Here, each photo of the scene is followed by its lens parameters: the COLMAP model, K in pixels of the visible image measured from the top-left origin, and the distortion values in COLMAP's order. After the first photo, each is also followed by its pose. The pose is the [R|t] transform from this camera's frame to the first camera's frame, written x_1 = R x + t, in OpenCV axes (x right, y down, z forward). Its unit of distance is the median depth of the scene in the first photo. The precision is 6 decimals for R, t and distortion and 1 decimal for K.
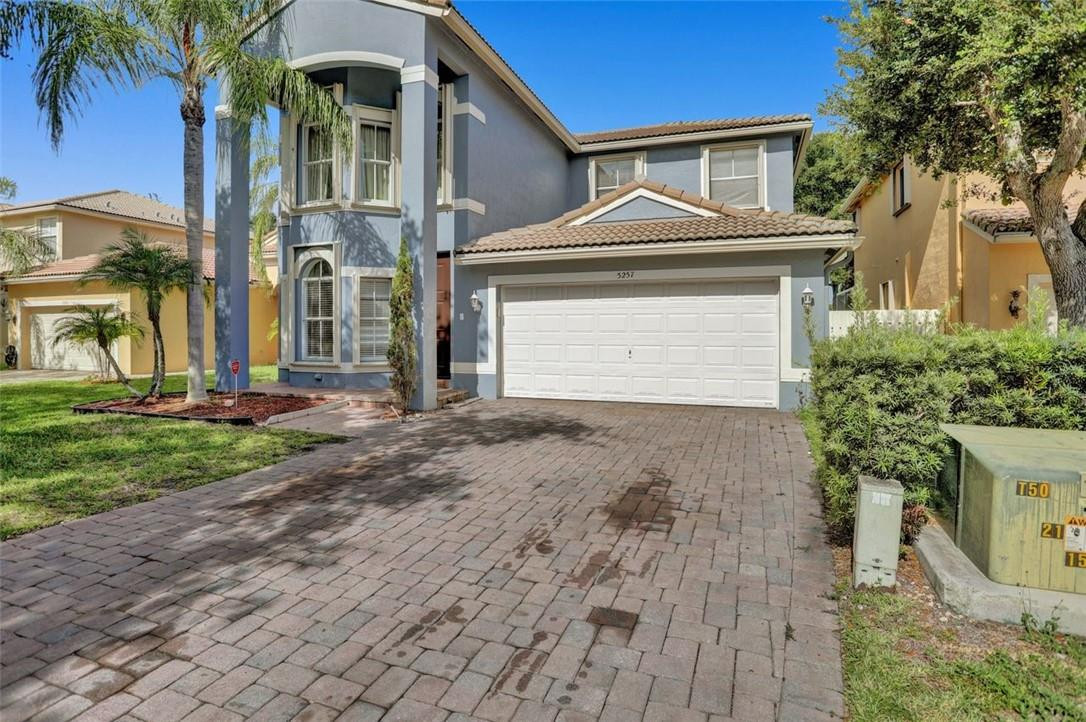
lens RADIAL K [[549.7, 0, 545.5], [0, 549.7, 345.1], [0, 0, 1]] dist [-0.094190, 0.046763]
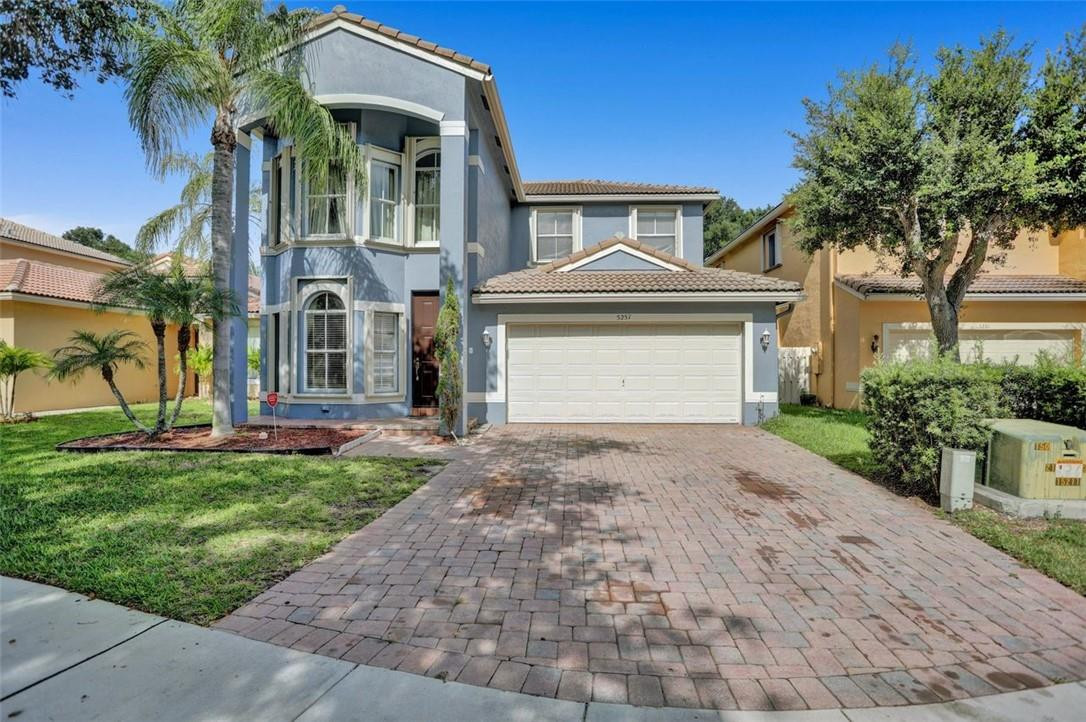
lens RADIAL K [[539.6, 0, 538.3], [0, 539.6, 367.6], [0, 0, 1]] dist [-0.080113, 0.035579]
pose [[0.958029, -0.000190, 0.286671, -0.344867], [0.006011, 0.999793, -0.019426, 0.004148], [-0.286608, 0.020334, 0.957832, -0.069019]]
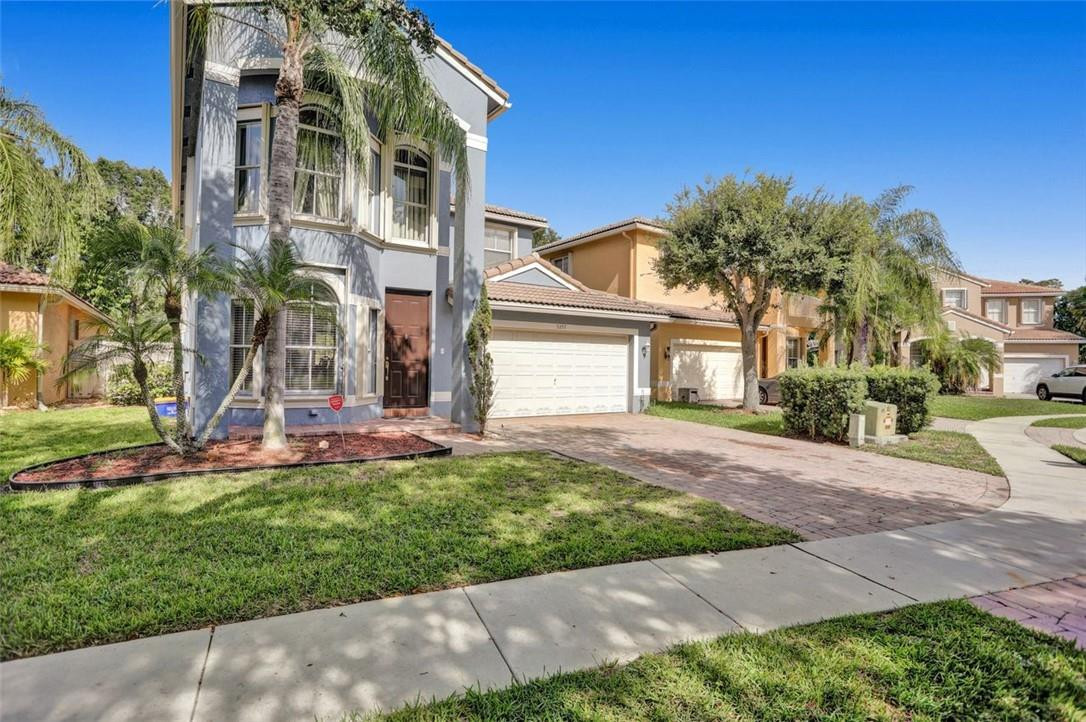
lens RADIAL K [[539.6, 0, 538.3], [0, 539.6, 367.6], [0, 0, 1]] dist [-0.080113, 0.035579]
pose [[0.591041, 0.006816, 0.806613, -0.964784], [0.005706, 0.999904, -0.012630, -0.002760], [-0.806621, 0.012067, 0.590945, 0.194611]]
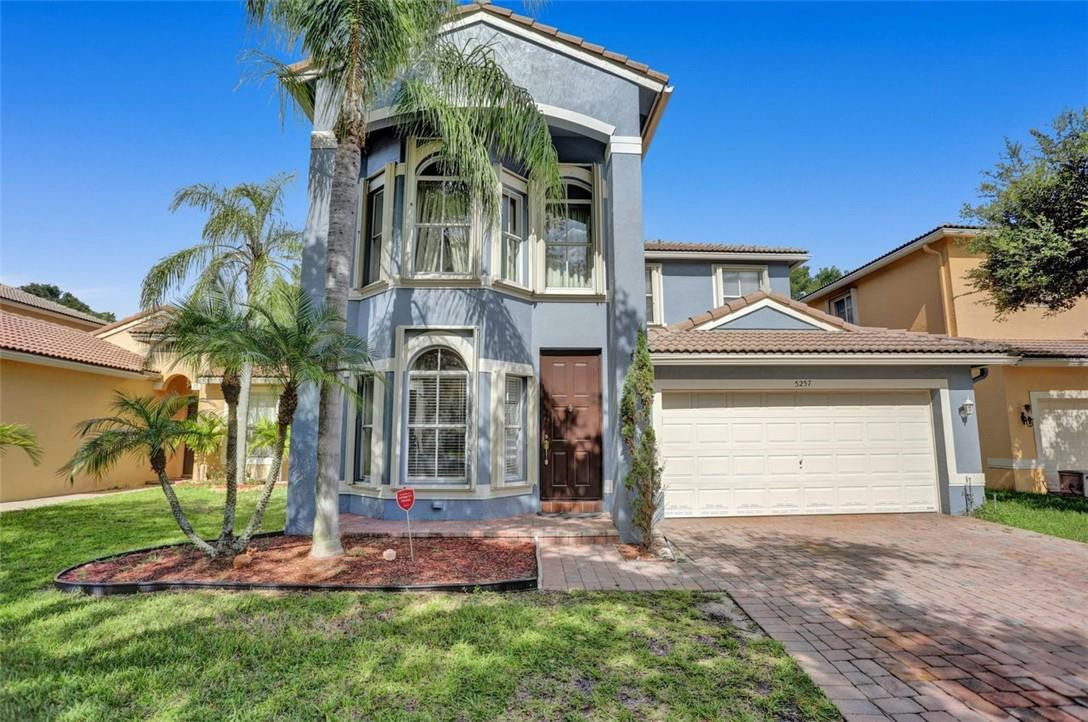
lens RADIAL K [[540.6, 0, 539.3], [0, 540.6, 367.7], [0, 0, 1]] dist [-0.080113, 0.035579]
pose [[0.929270, 0.046609, 0.366448, -0.601508], [0.011208, 0.987994, -0.154087, -0.013167], [-0.369230, 0.147295, 0.917591, 0.273437]]
